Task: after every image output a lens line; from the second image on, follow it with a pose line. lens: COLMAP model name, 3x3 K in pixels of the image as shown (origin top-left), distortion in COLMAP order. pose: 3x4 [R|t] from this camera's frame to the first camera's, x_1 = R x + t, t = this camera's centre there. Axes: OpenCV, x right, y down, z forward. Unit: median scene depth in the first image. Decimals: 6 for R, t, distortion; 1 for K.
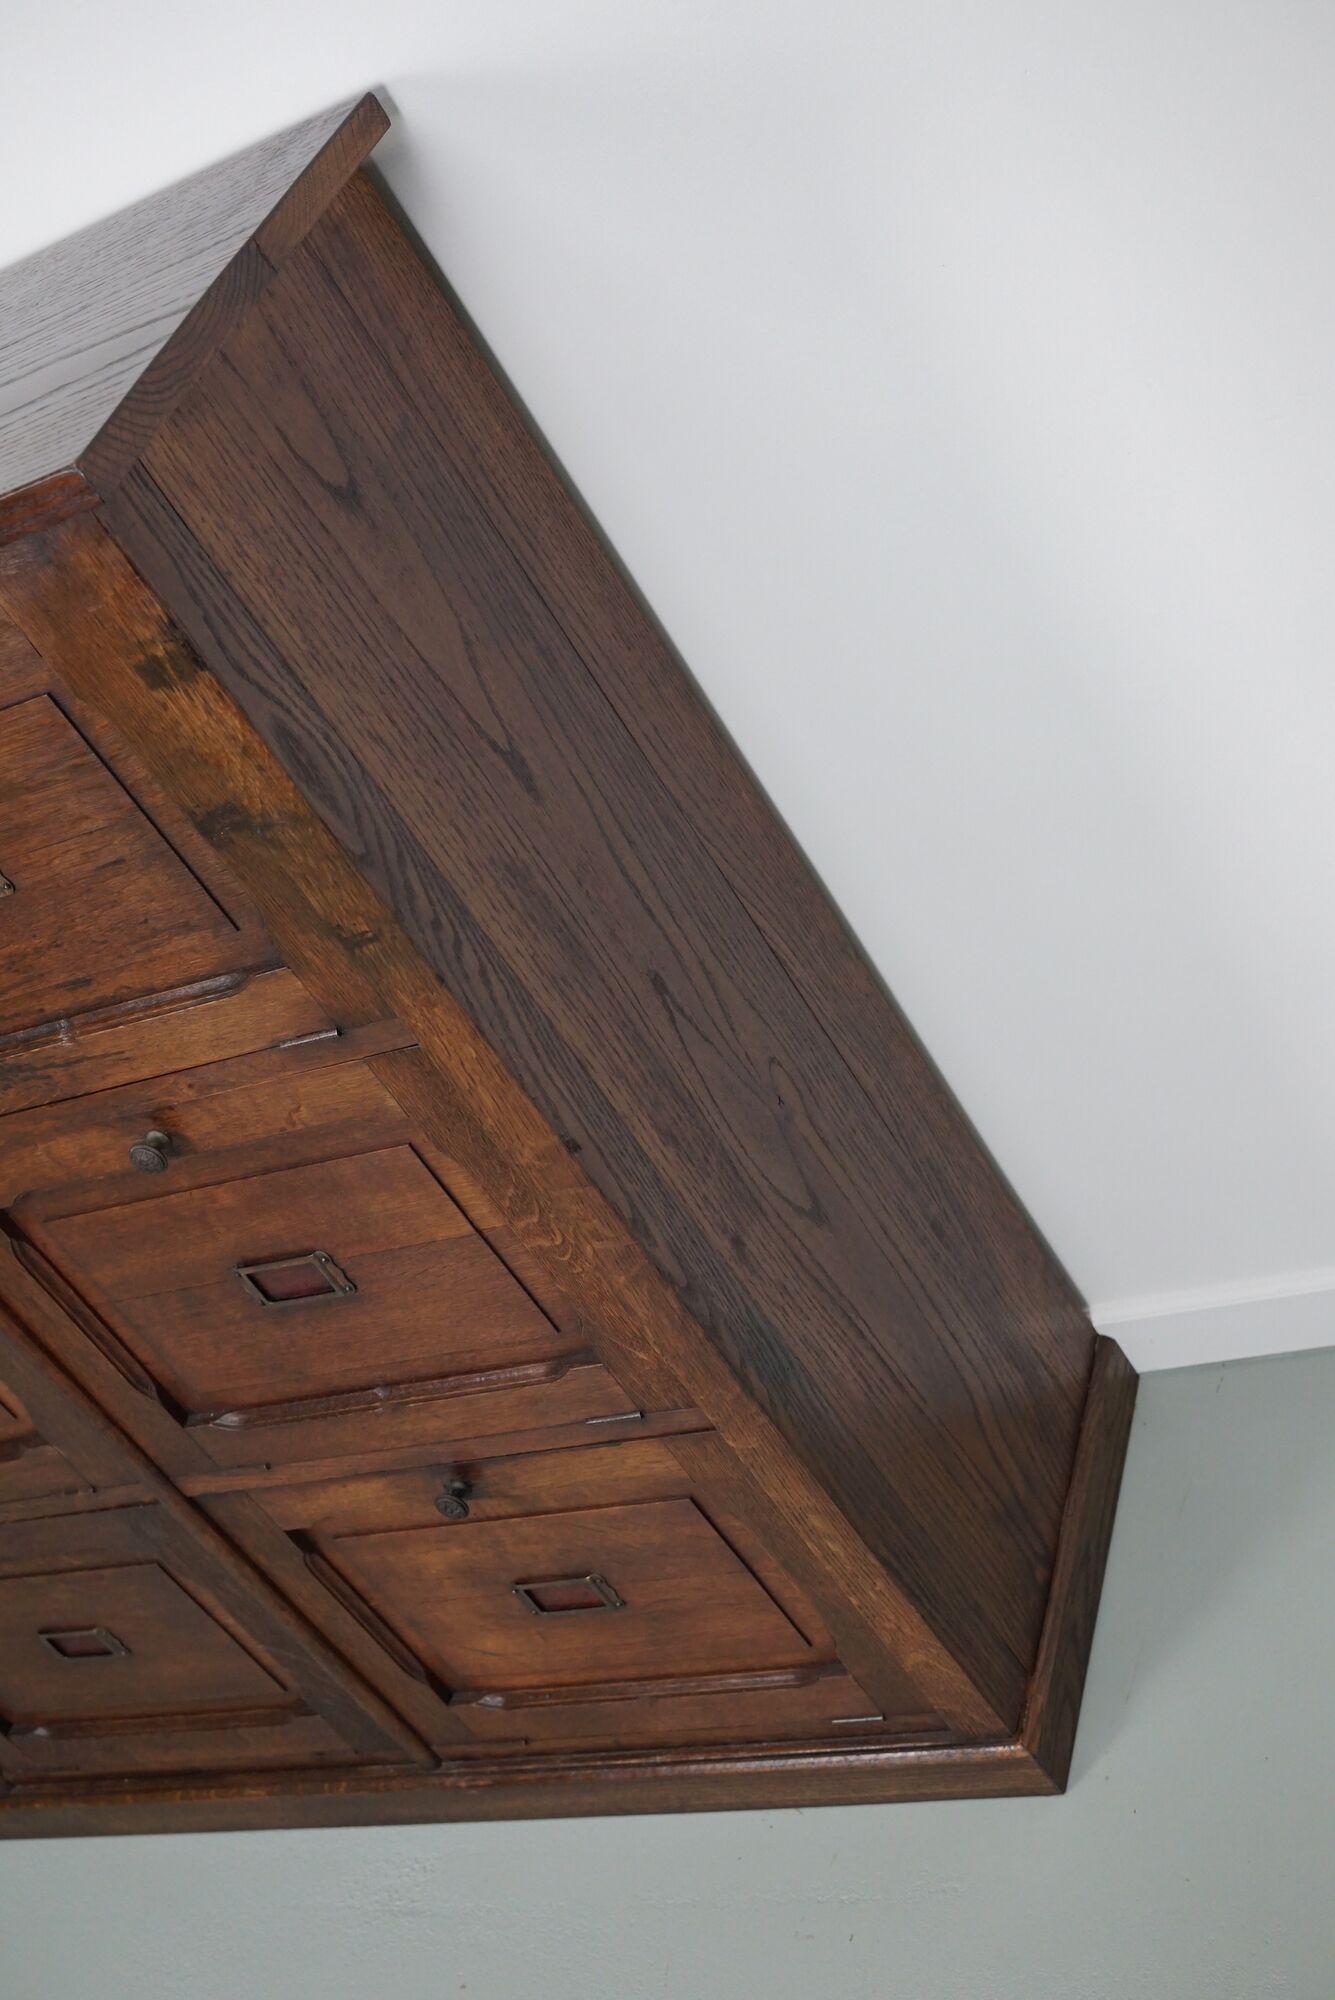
lens RADIAL K [[2590.7, 0, 674.8], [0, 2590.7, 997.0], [0, 0, 1]] dist [-0.157320, 0.361559]
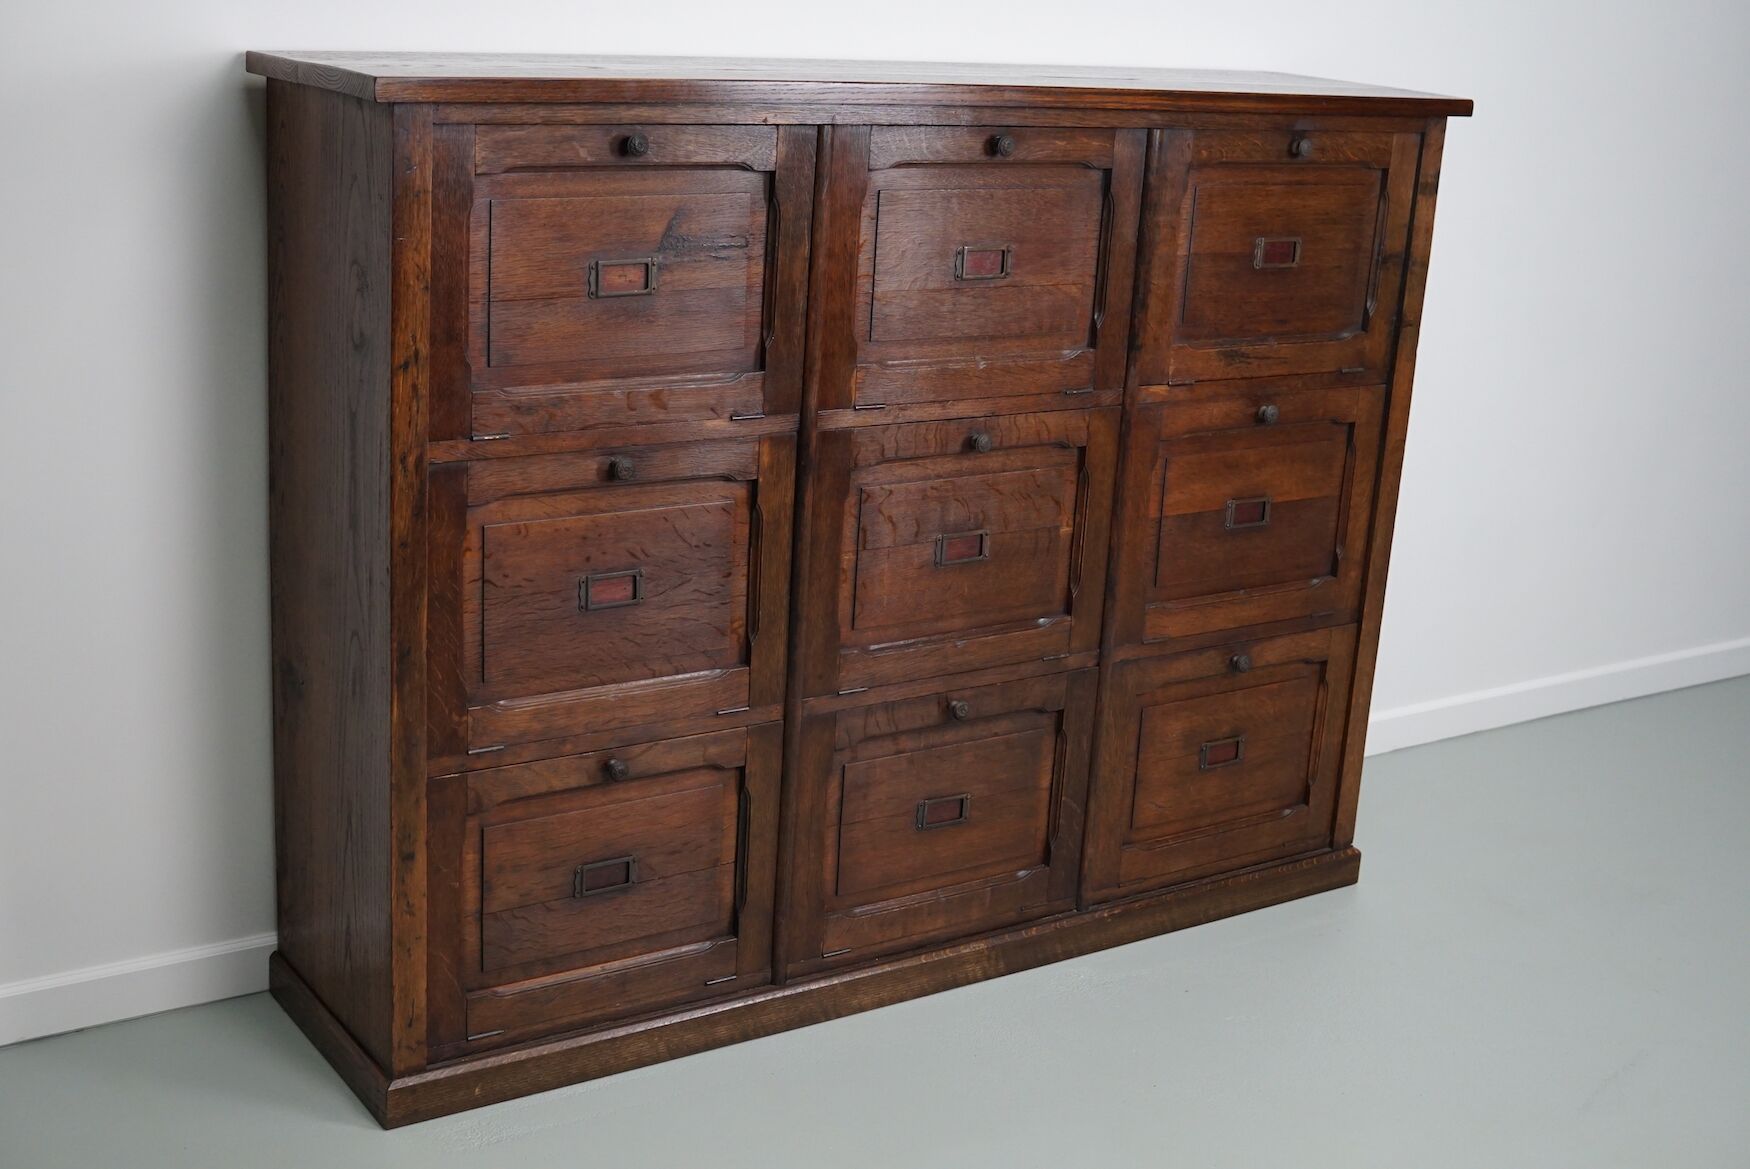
lens RADIAL K [[2266.8, 0, 875.0], [0, 2266.8, 584.5], [0, 0, 1]] dist [-0.157320, 0.361559]
pose [[0.515870, 0.304131, 0.800863, -1.856509], [0.175051, 0.877711, -0.446073, 0.979187], [-0.838591, 0.370308, 0.399546, 0.567578]]
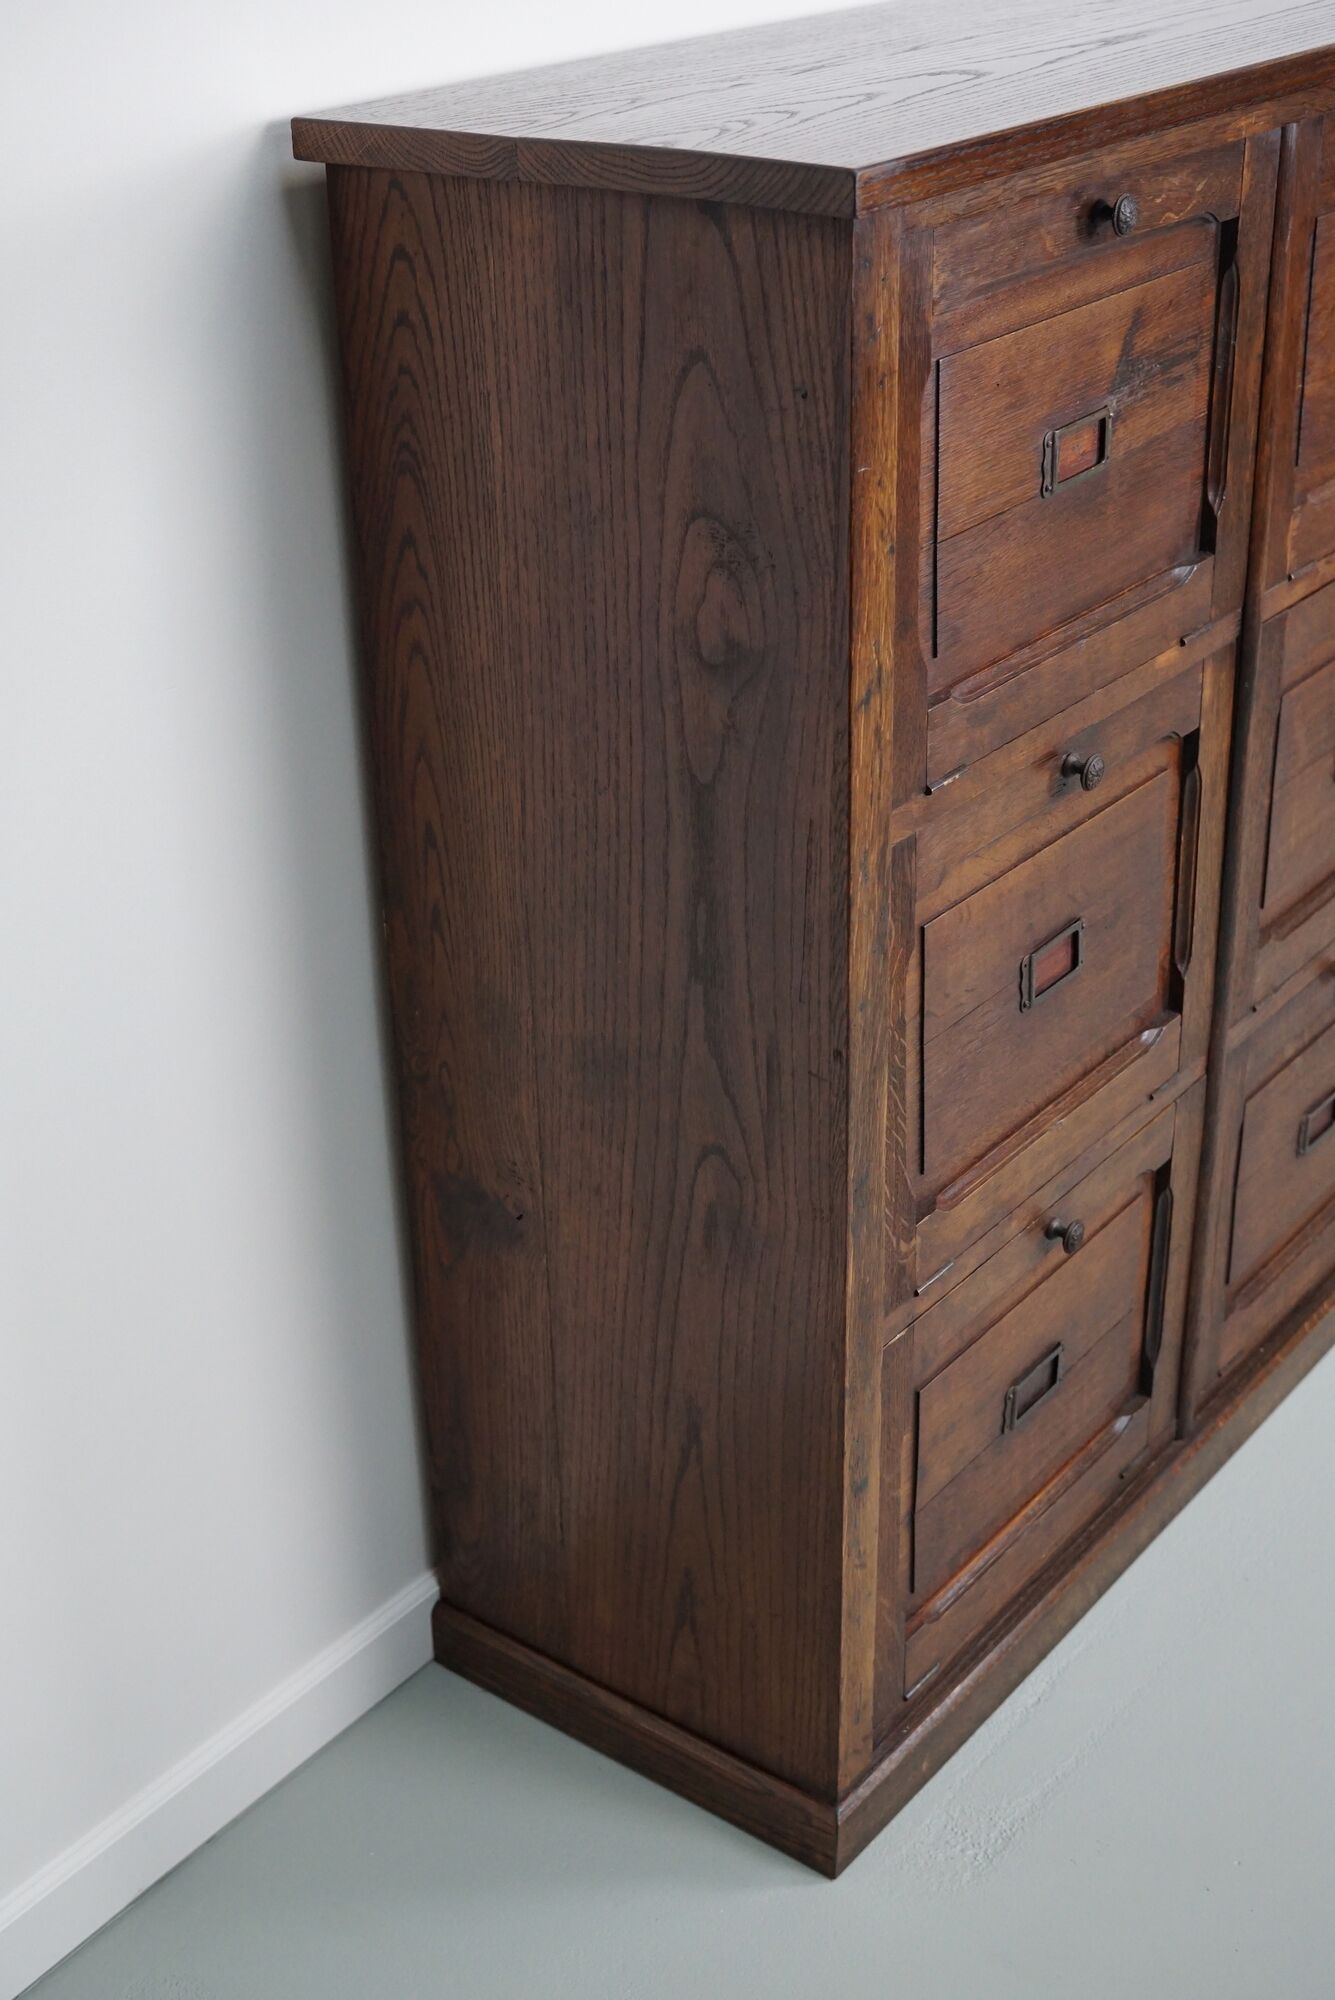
lens RADIAL K [[2590.7, 0, 674.8], [0, 2590.7, 997.0], [0, 0, 1]] dist [-0.157320, 0.361559]
pose [[0.318756, 0.047326, 0.946655, -1.757296], [0.433216, 0.881053, -0.189918, 0.387921], [-0.843041, 0.470644, 0.260339, 1.220172]]
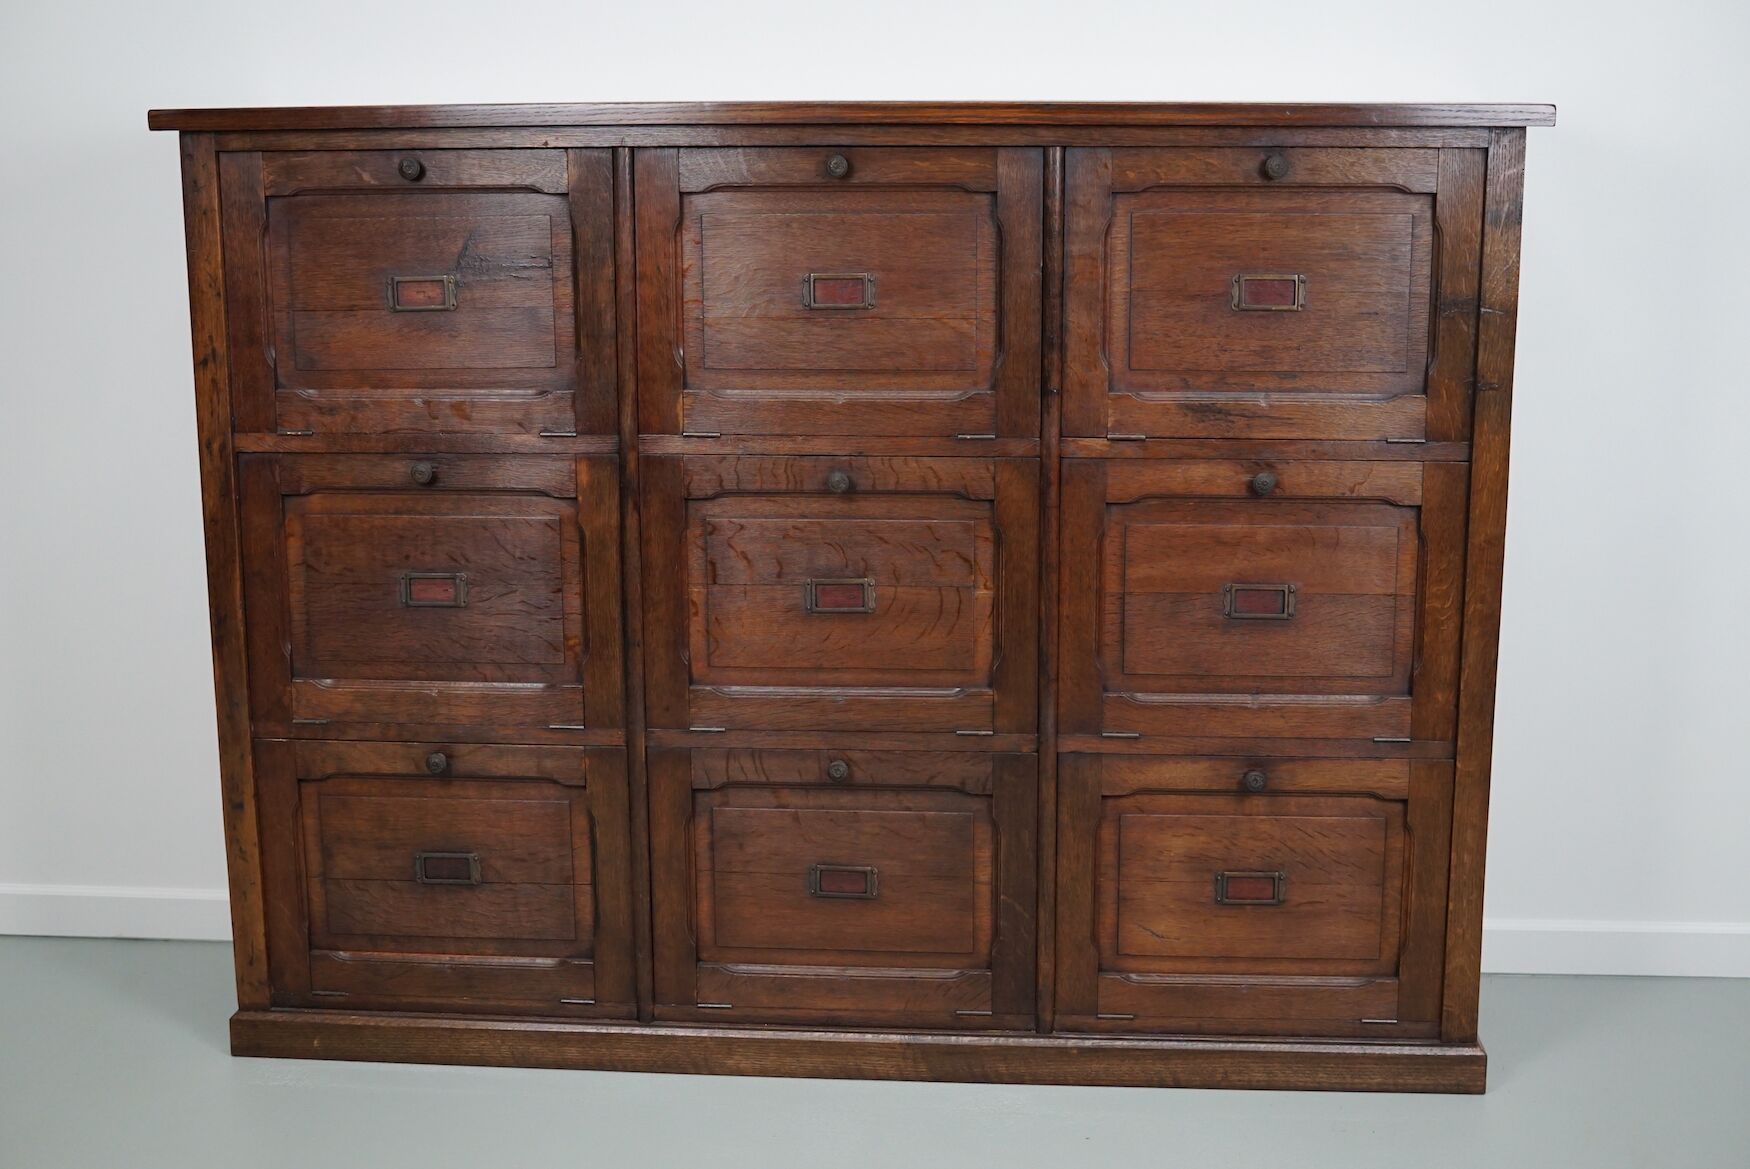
lens RADIAL K [[2266.8, 0, 875.0], [0, 2266.8, 584.5], [0, 0, 1]] dist [-0.157320, 0.361559]
pose [[0.856945, 0.430004, 0.284150, -0.869638], [-0.248835, 0.827975, -0.502532, 1.002612], [-0.451360, 0.359936, 0.816530, -0.171581]]
